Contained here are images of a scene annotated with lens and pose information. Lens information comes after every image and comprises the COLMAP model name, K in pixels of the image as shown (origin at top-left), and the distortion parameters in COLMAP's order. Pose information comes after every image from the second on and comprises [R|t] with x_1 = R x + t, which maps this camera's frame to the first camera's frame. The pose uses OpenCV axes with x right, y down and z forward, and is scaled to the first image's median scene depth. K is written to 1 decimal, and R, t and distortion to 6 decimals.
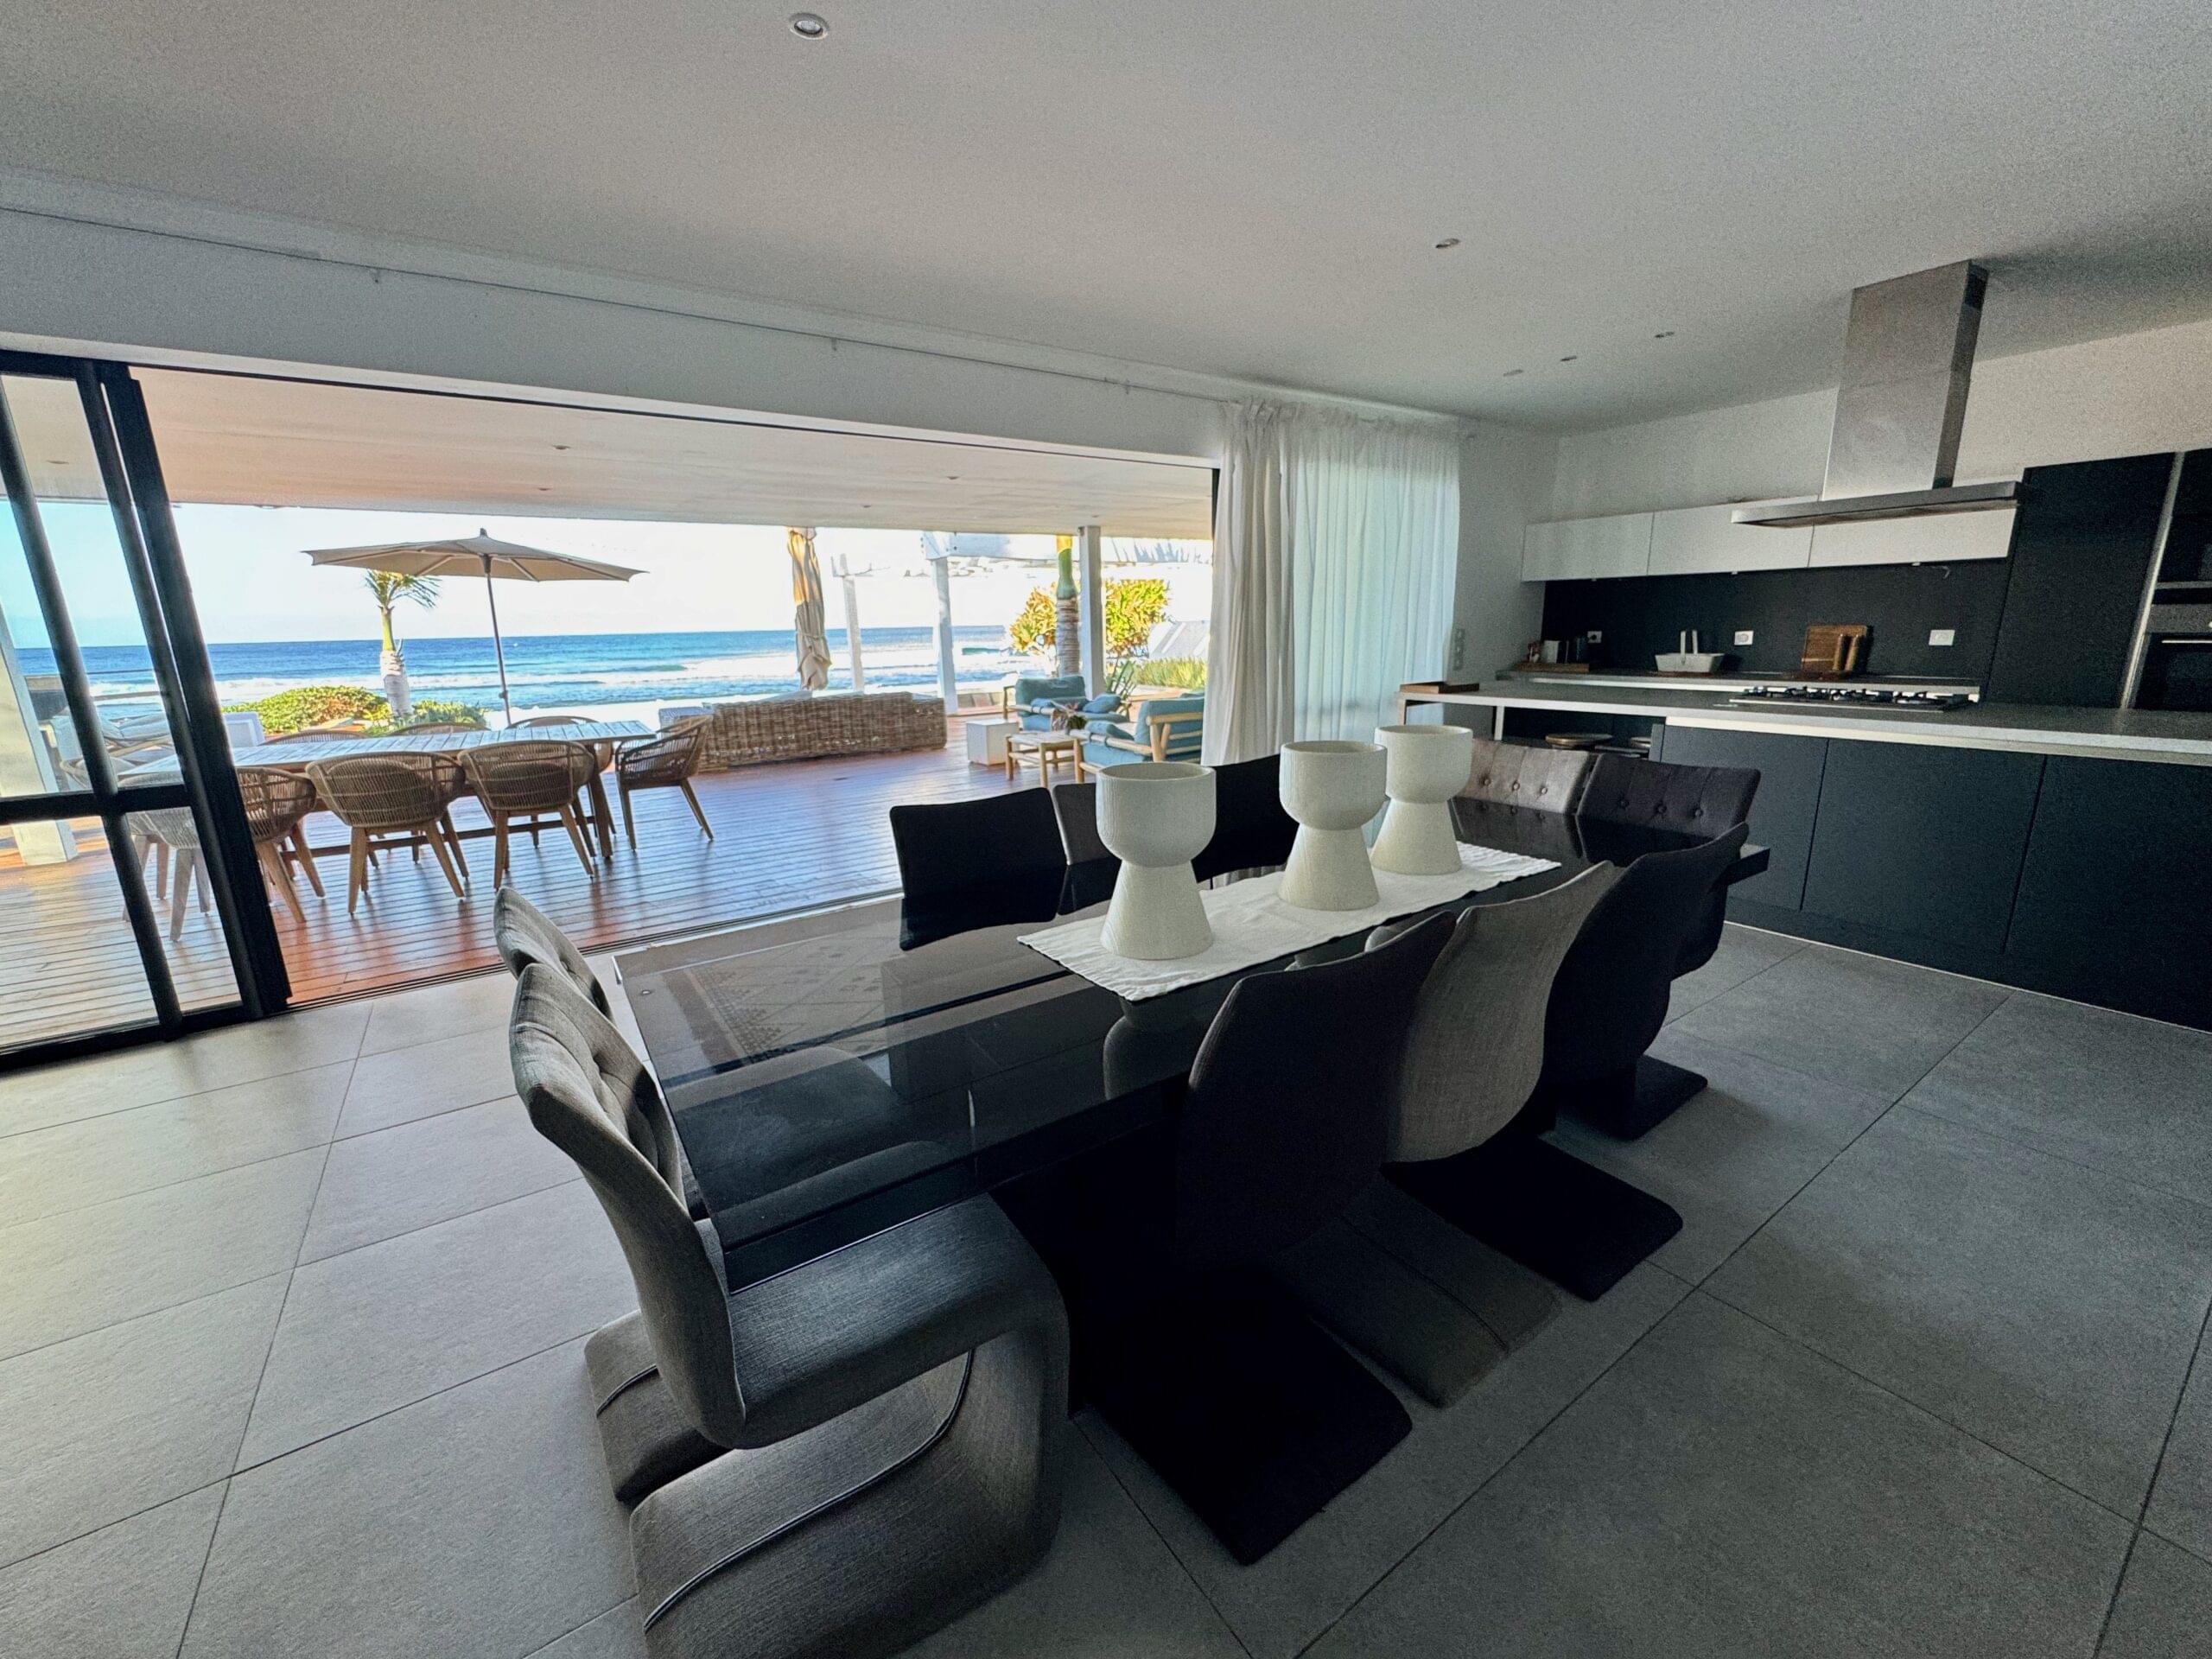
lens RADIAL K [[885.7, 0, 1108.1], [0, 885.7, 835.5], [0, 0, 1]] dist [-0.001594, 0.000339]
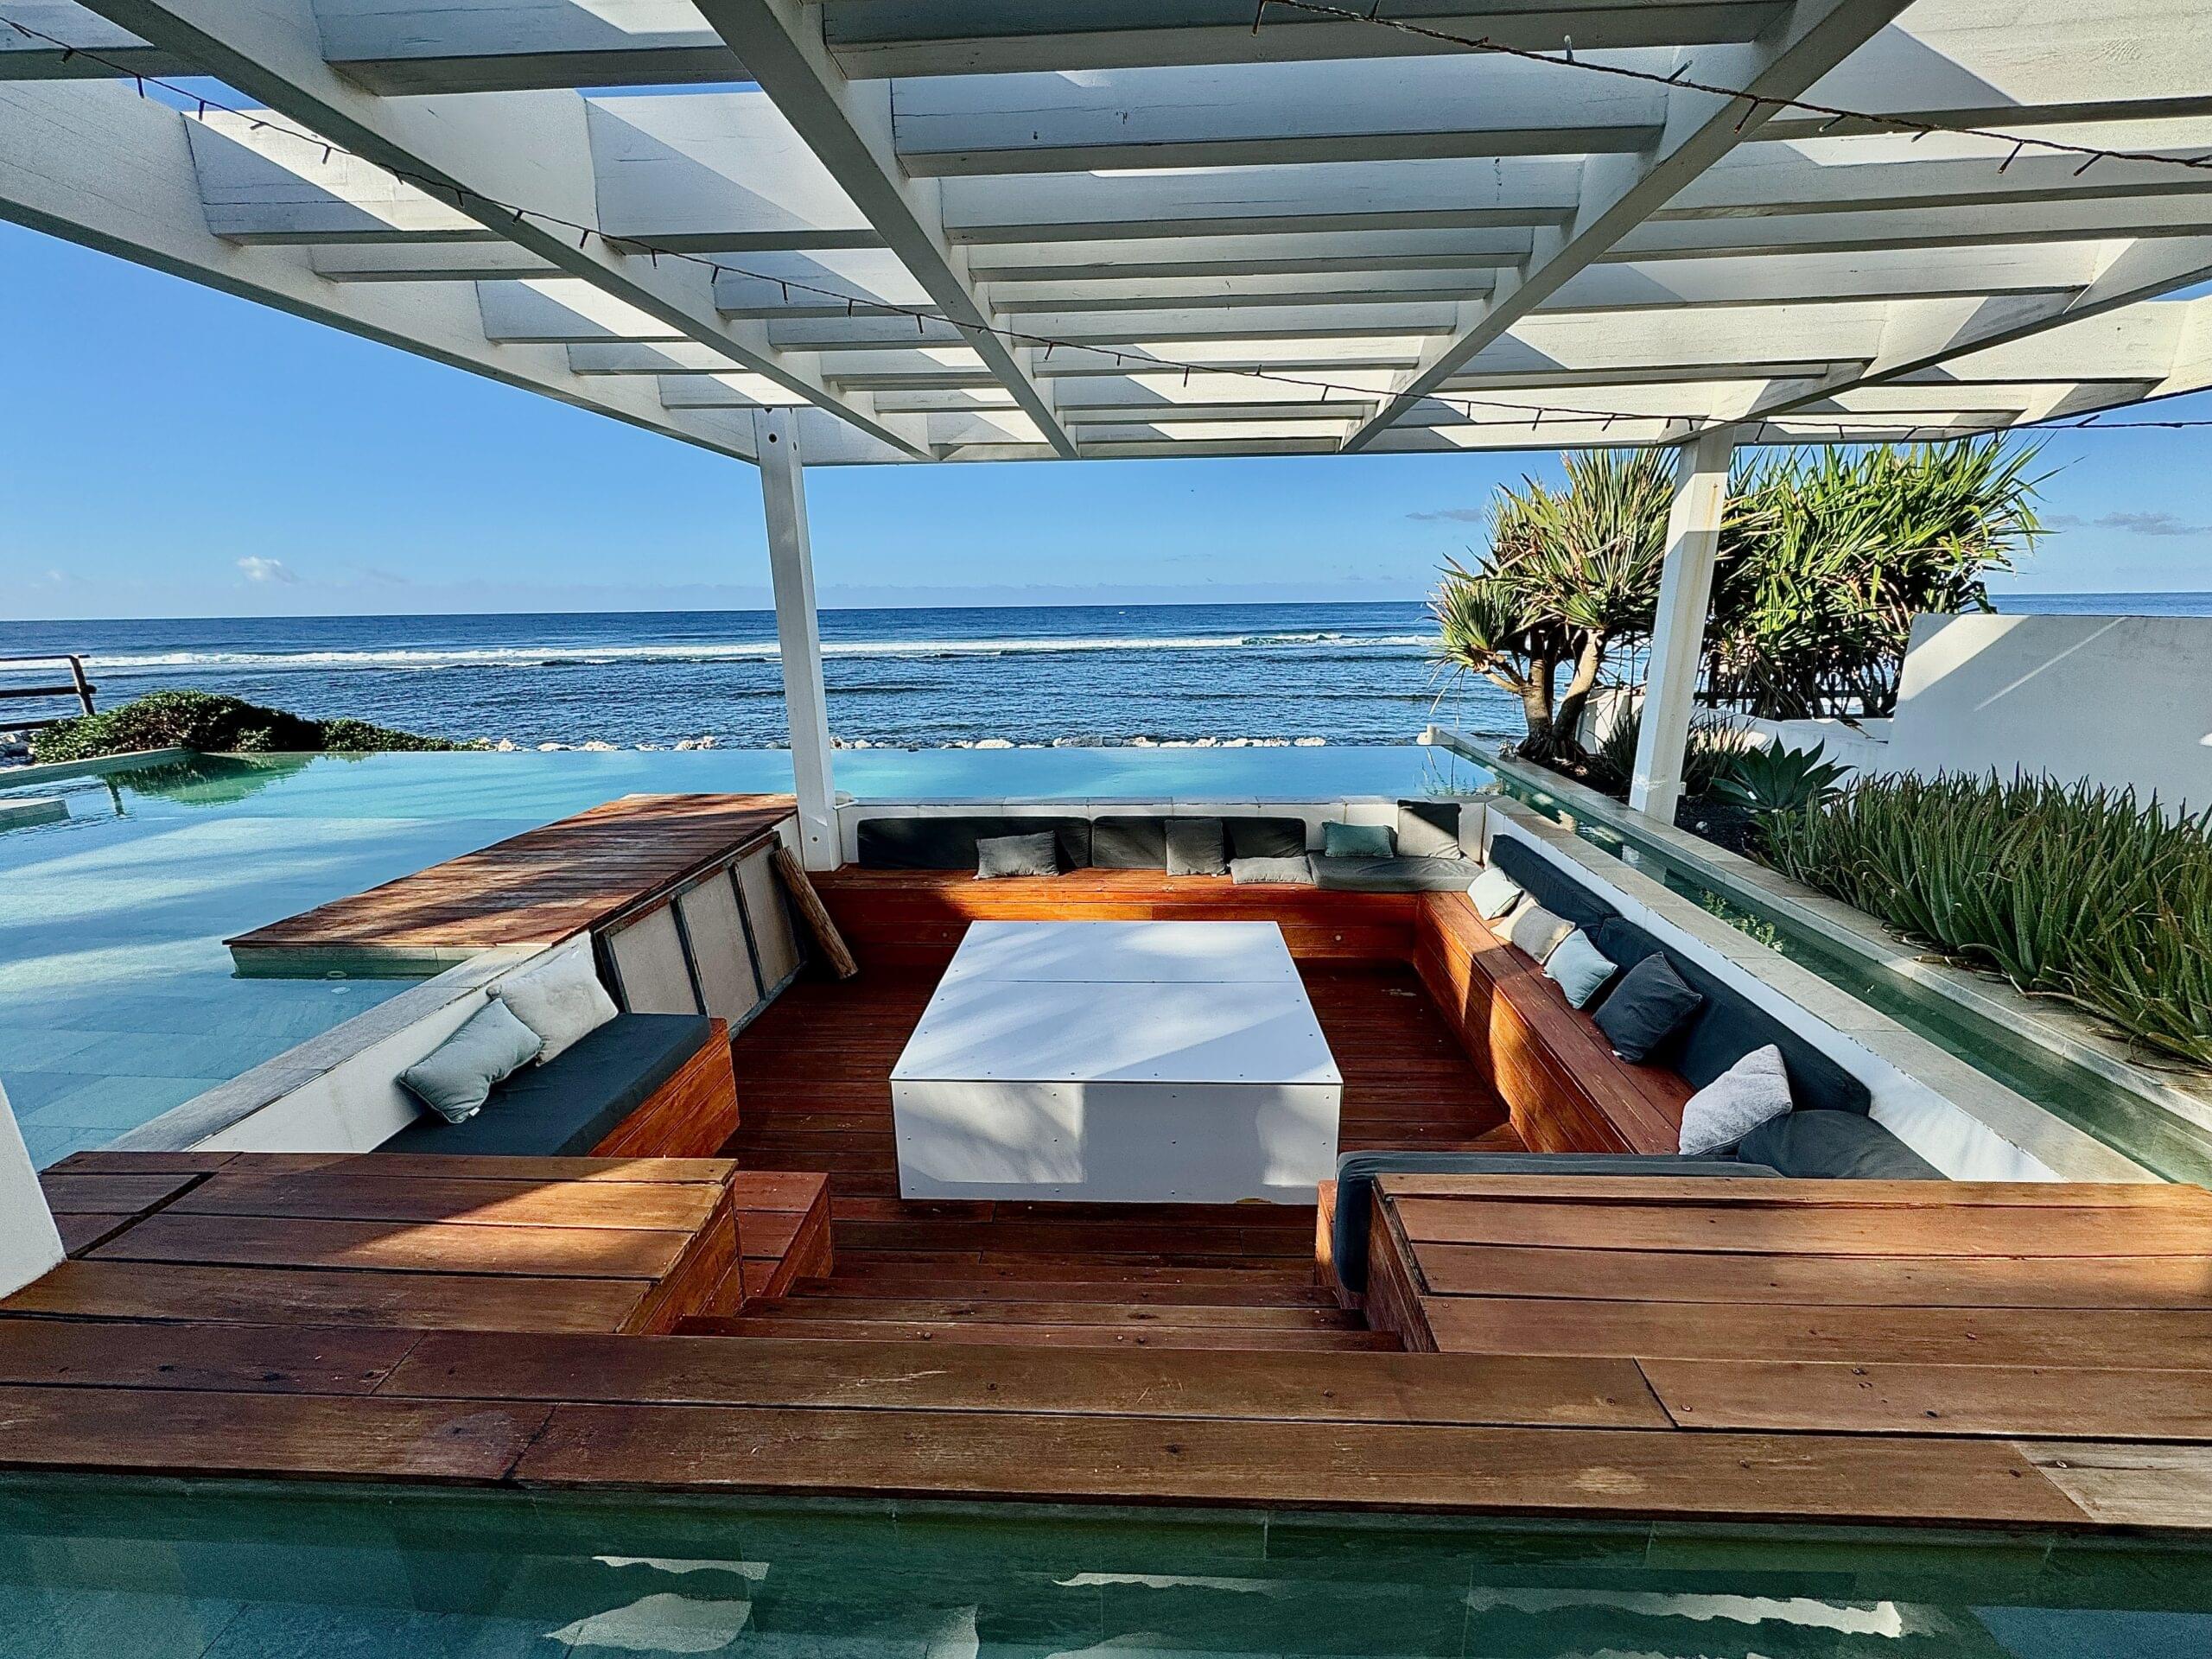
lens RADIAL K [[885.7, 0, 1117.0], [0, 885.7, 826.3], [0, 0, 1]] dist [-0.001594, 0.000339]
pose [[0.798823, 0.158985, -0.580178, 0.070119], [-0.147157, 0.986787, 0.067792, -0.544212], [0.583290, 0.031224, 0.811664, 2.229024]]
